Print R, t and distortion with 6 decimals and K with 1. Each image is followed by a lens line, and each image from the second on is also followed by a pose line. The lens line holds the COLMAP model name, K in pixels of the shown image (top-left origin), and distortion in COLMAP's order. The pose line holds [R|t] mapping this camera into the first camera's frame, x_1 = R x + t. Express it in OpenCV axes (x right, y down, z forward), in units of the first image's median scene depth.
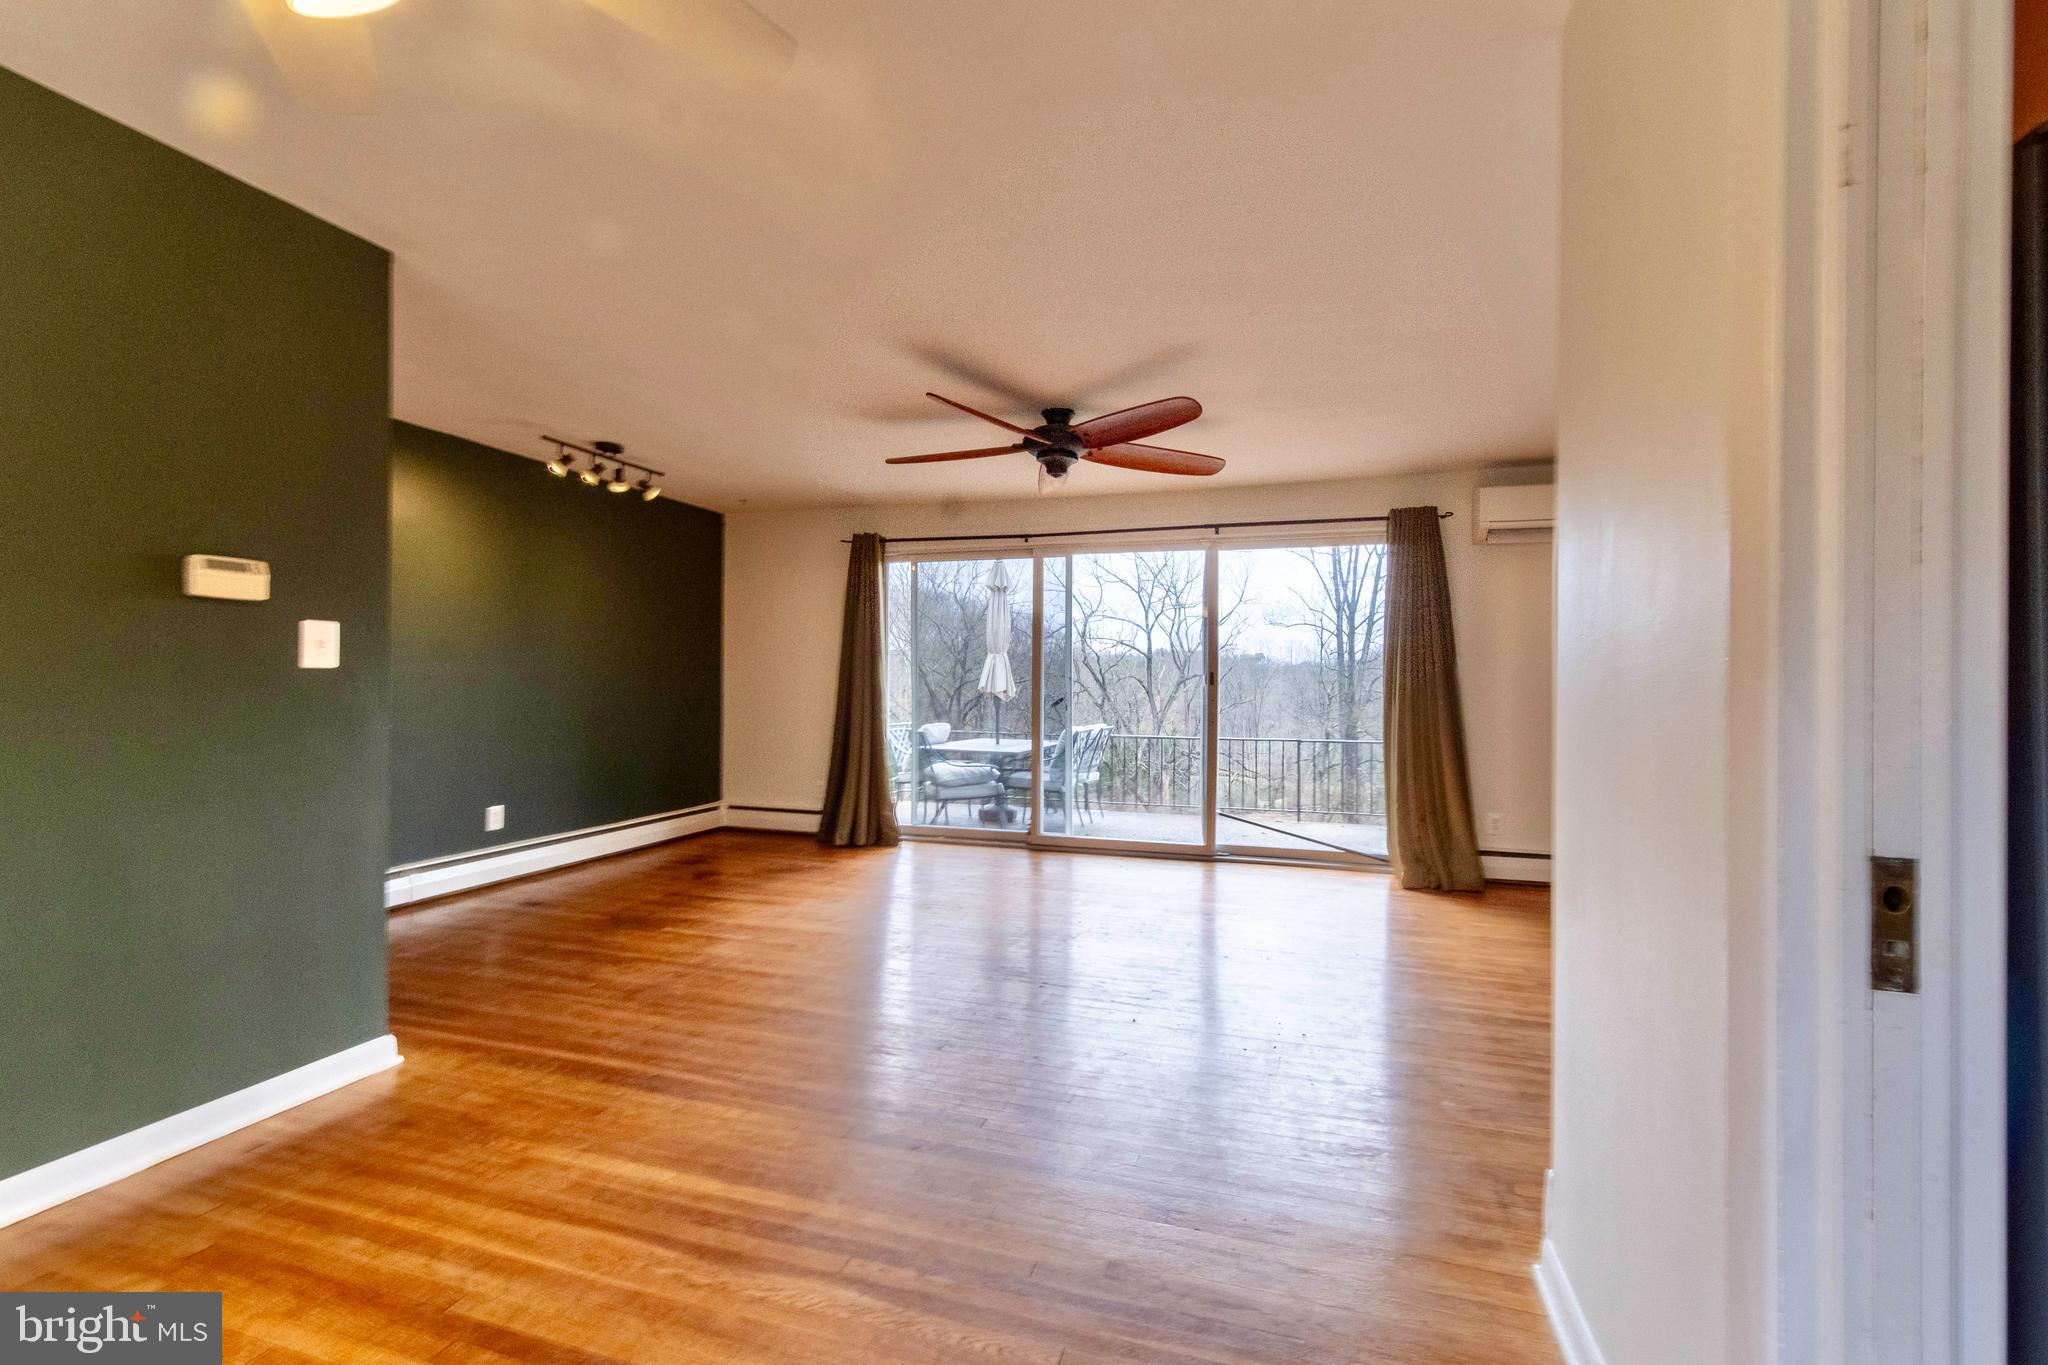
lens RADIAL K [[878.8, 0, 1024.0], [0, 878.8, 682.5], [0, 0, 1]] dist [-0.000118, 0.000076]
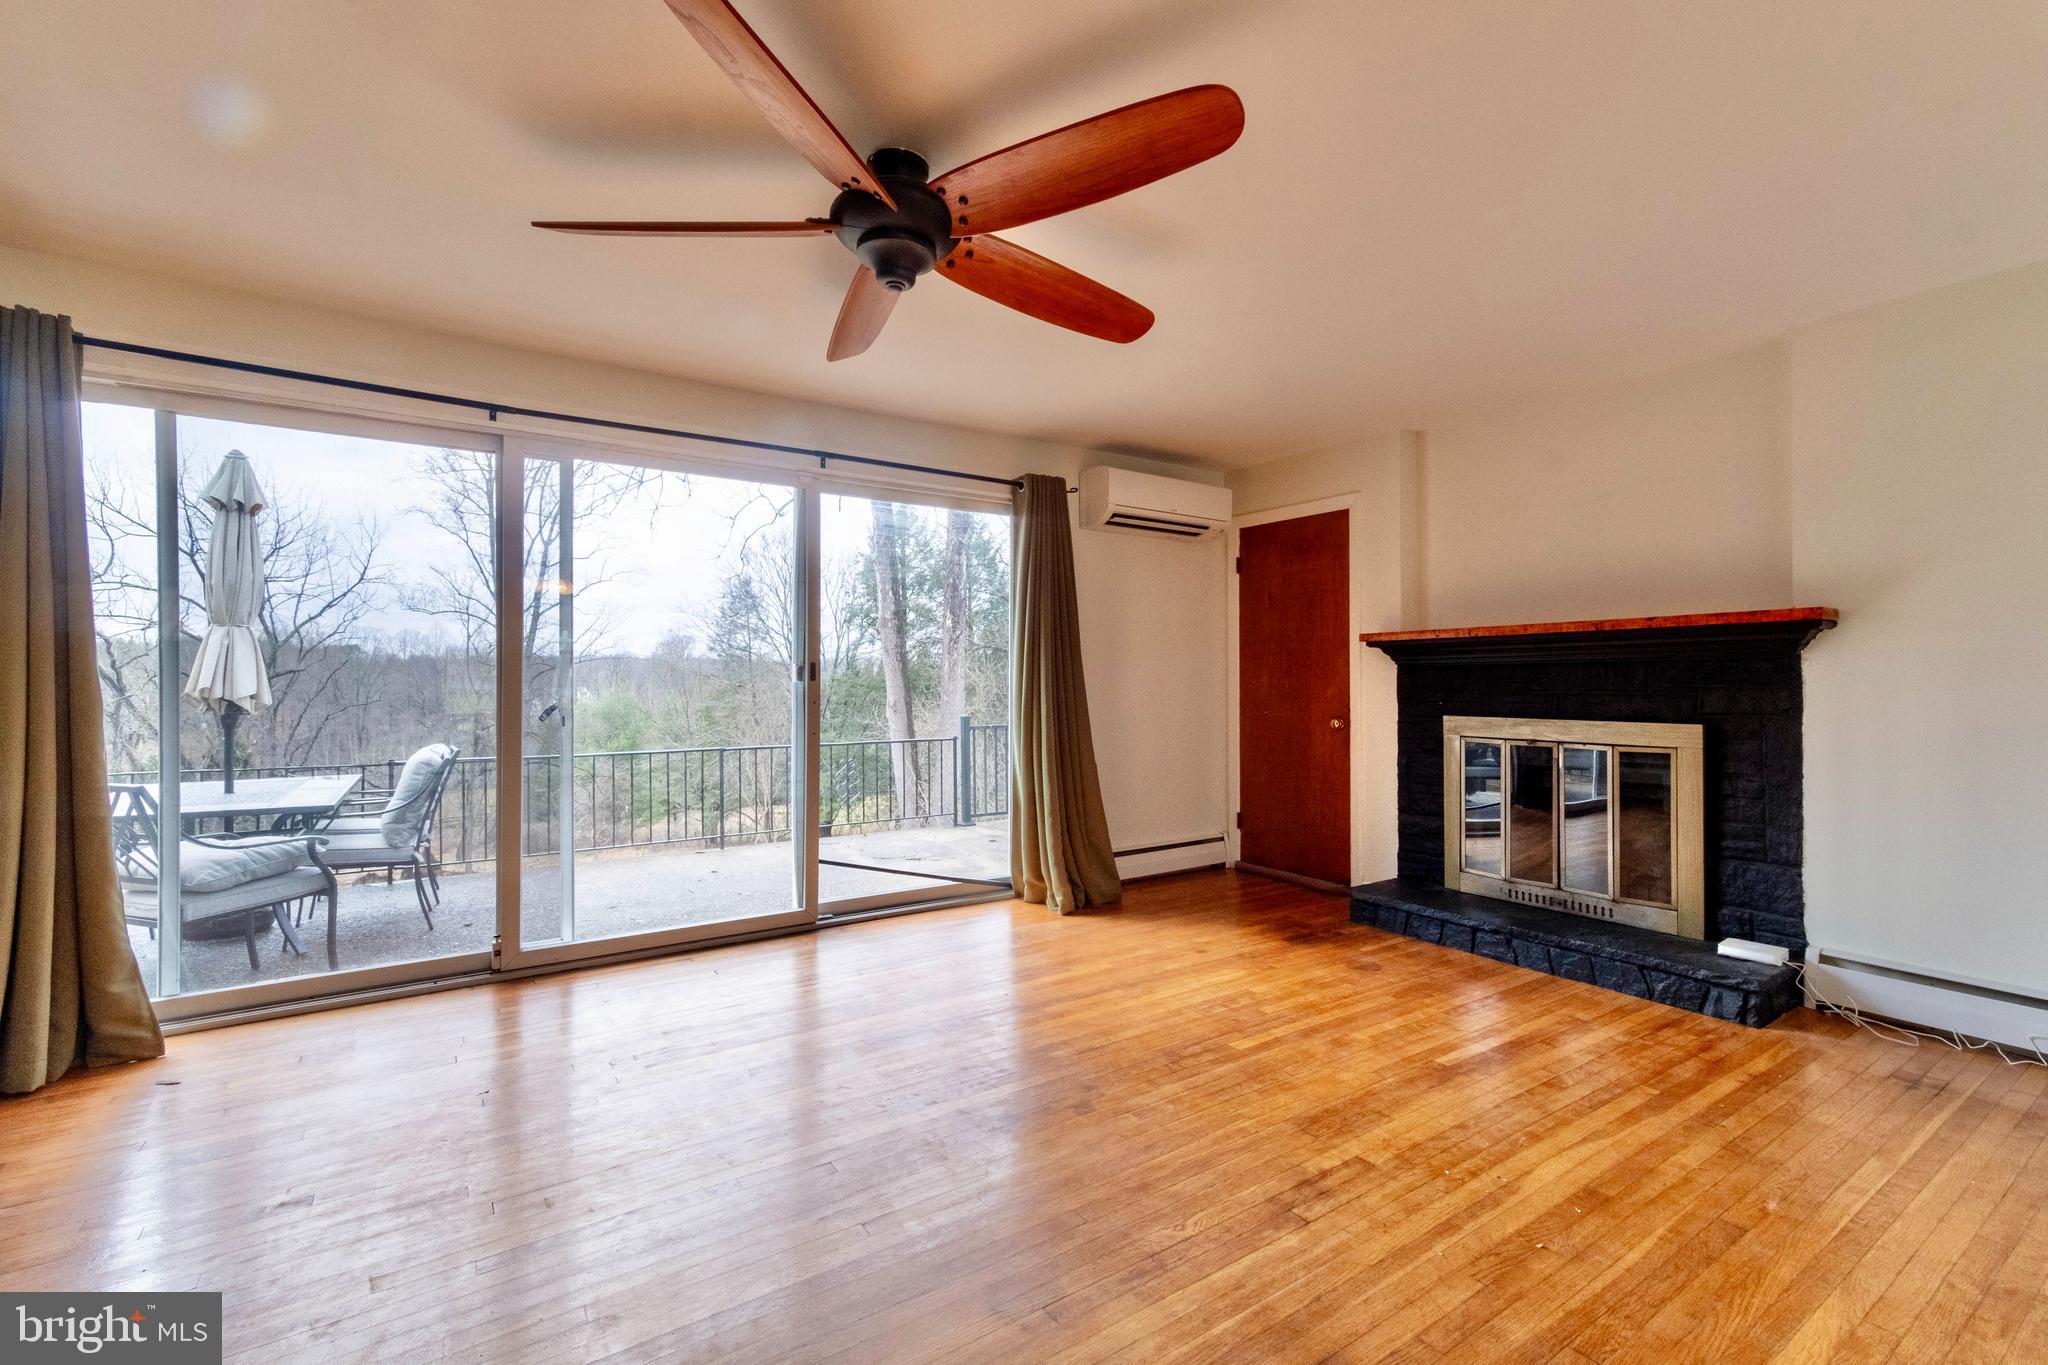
lens RADIAL K [[878.8, 0, 1024.0], [0, 878.8, 682.5], [0, 0, 1]] dist [-0.000118, 0.000076]
pose [[0.615126, -0.009356, 0.788373, -0.446799], [0.005675, 0.999956, 0.007439, 0.001678], [-0.788408, -0.000102, 0.615152, 0.806357]]
